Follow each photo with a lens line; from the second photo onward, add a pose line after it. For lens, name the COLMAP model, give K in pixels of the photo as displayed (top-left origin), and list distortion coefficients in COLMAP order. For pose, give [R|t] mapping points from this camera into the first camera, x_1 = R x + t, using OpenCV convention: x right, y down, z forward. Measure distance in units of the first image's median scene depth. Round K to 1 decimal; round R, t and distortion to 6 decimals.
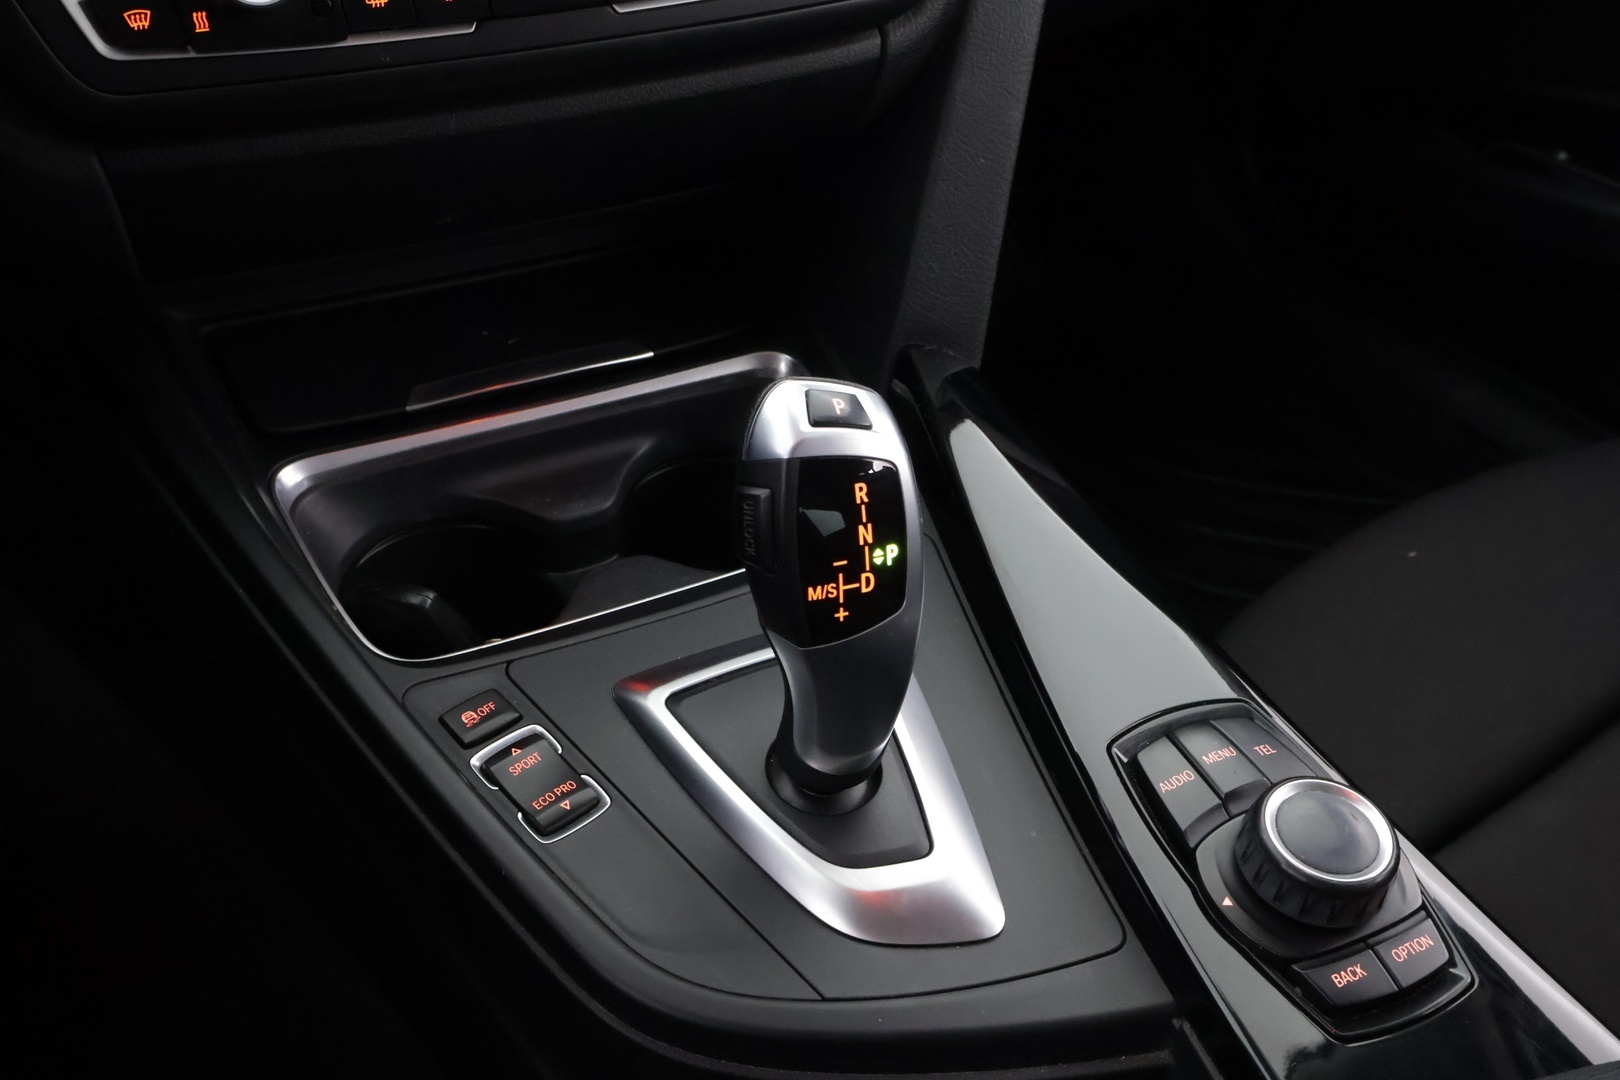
lens RADIAL K [[1593.5, 0, 812.3], [0, 1593.5, 538.1], [0, 0, 1]] dist [-0.000134, 0.000000]
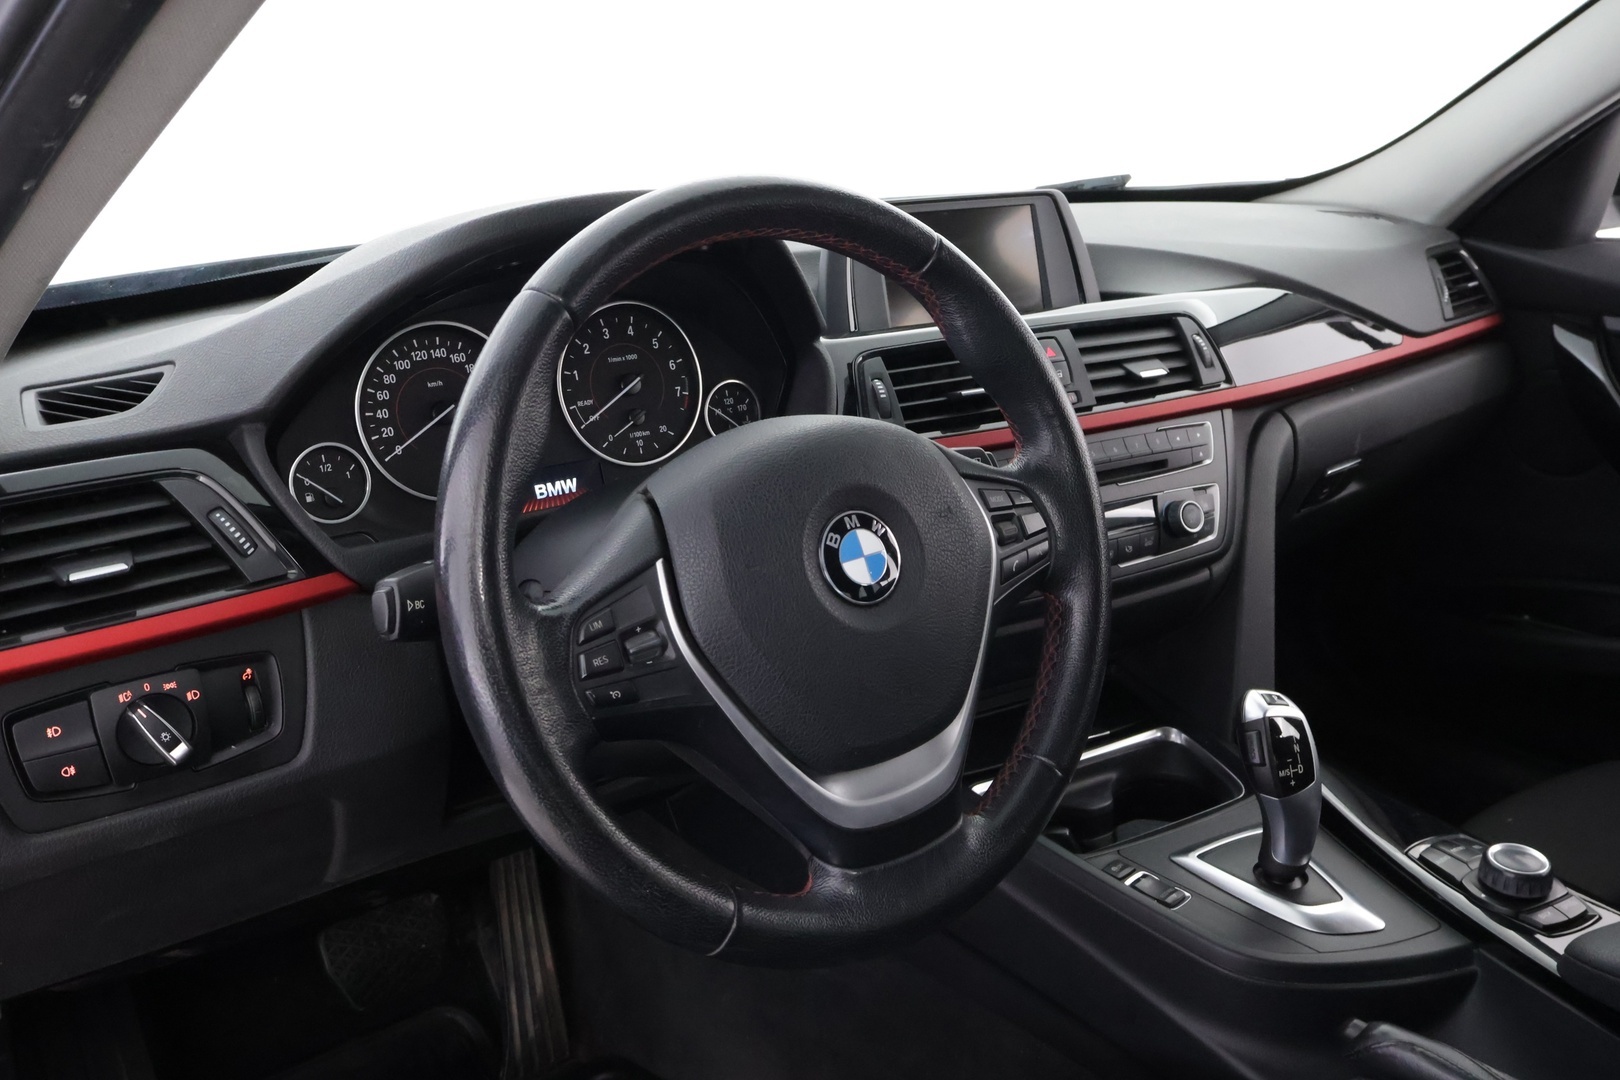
lens RADIAL K [[1551.0, 0, 812.2], [0, 1551.0, 526.1], [0, 0, 1]] dist [0.065511, 0.000000]
pose [[0.994478, -0.101662, 0.026060, -0.732504], [0.104037, 0.922305, -0.372195, 0.497426], [0.013803, 0.372850, 0.927789, -1.371285]]
